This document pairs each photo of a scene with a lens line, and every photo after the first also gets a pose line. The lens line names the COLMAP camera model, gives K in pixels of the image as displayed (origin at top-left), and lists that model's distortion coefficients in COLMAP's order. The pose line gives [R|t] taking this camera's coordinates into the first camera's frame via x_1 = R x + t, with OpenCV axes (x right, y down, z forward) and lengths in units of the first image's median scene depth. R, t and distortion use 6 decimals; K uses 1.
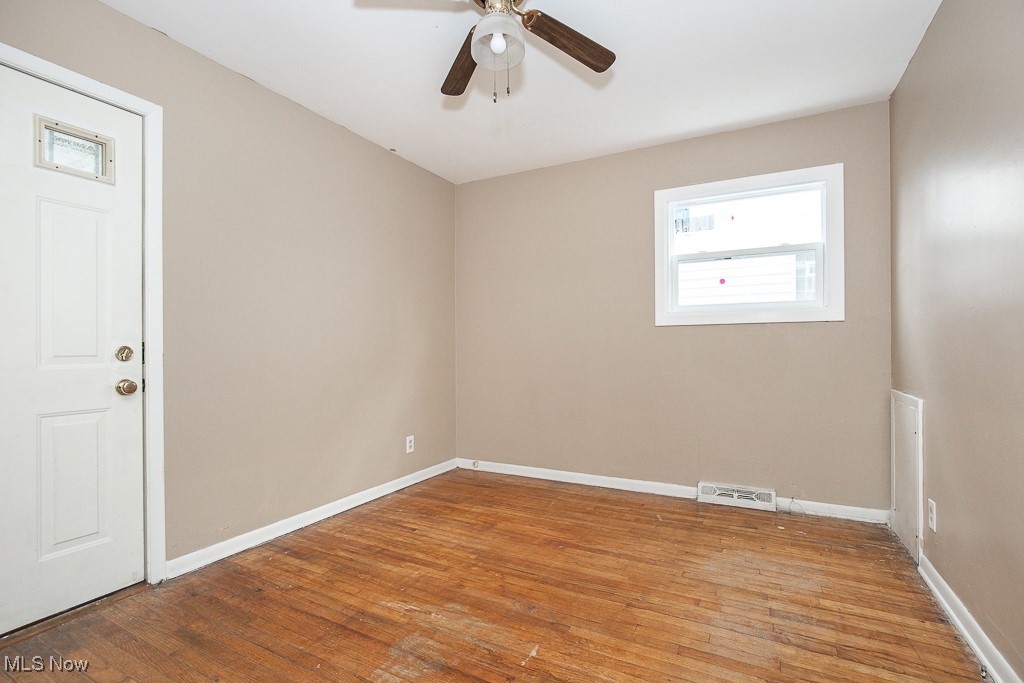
lens RADIAL K [[481.4, 0, 514.6], [0, 481.4, 344.8], [0, 0, 1]] dist [0.000615, 0.000260]
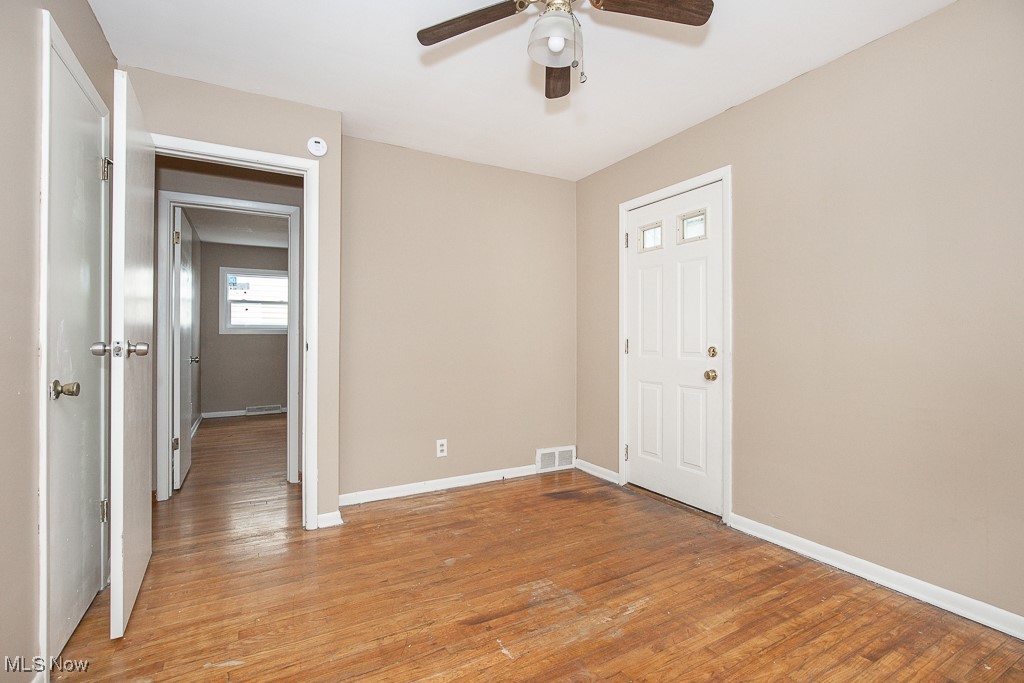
lens RADIAL K [[475.7, 0, 509.1], [0, 475.7, 339.2], [0, 0, 1]] dist [-0.002800, 0.000302]
pose [[-0.545061, 0.005428, -0.838379, 0.706423], [0.005299, 0.999981, 0.003029, -0.026113], [0.838380, -0.002792, -0.545080, 1.247898]]
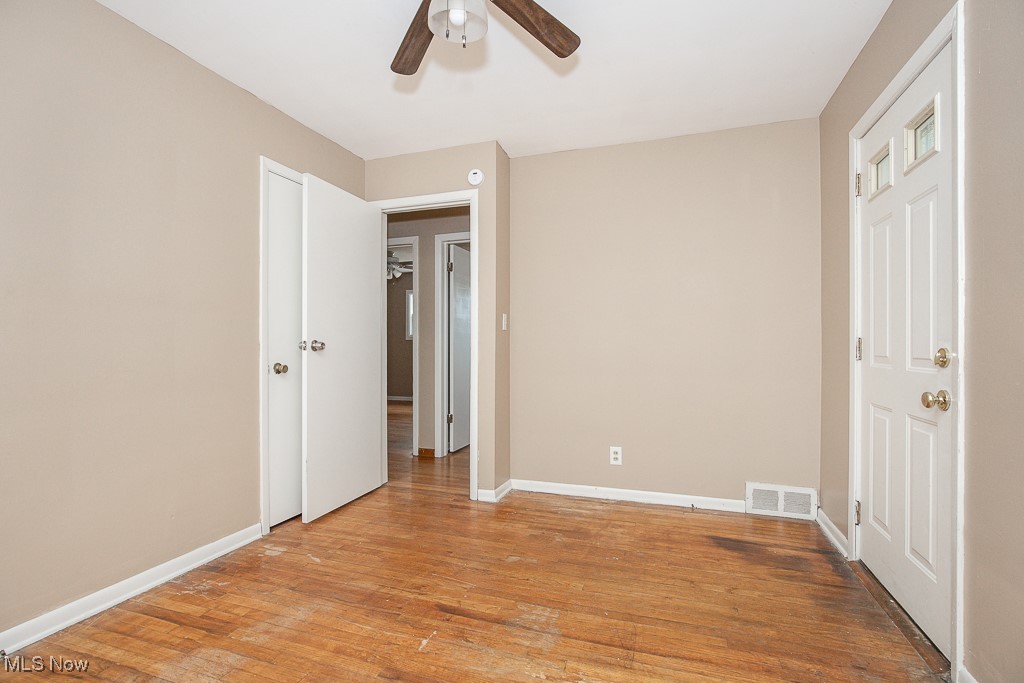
lens RADIAL K [[471.3, 0, 510.7], [0, 471.3, 346.7], [0, 0, 1]] dist [-0.003795, -0.000211]
pose [[-0.988941, 0.006275, -0.148174, 0.001123], [0.006042, 0.999980, 0.002025, -0.005619], [0.148183, 0.001107, -0.988959, 1.631437]]
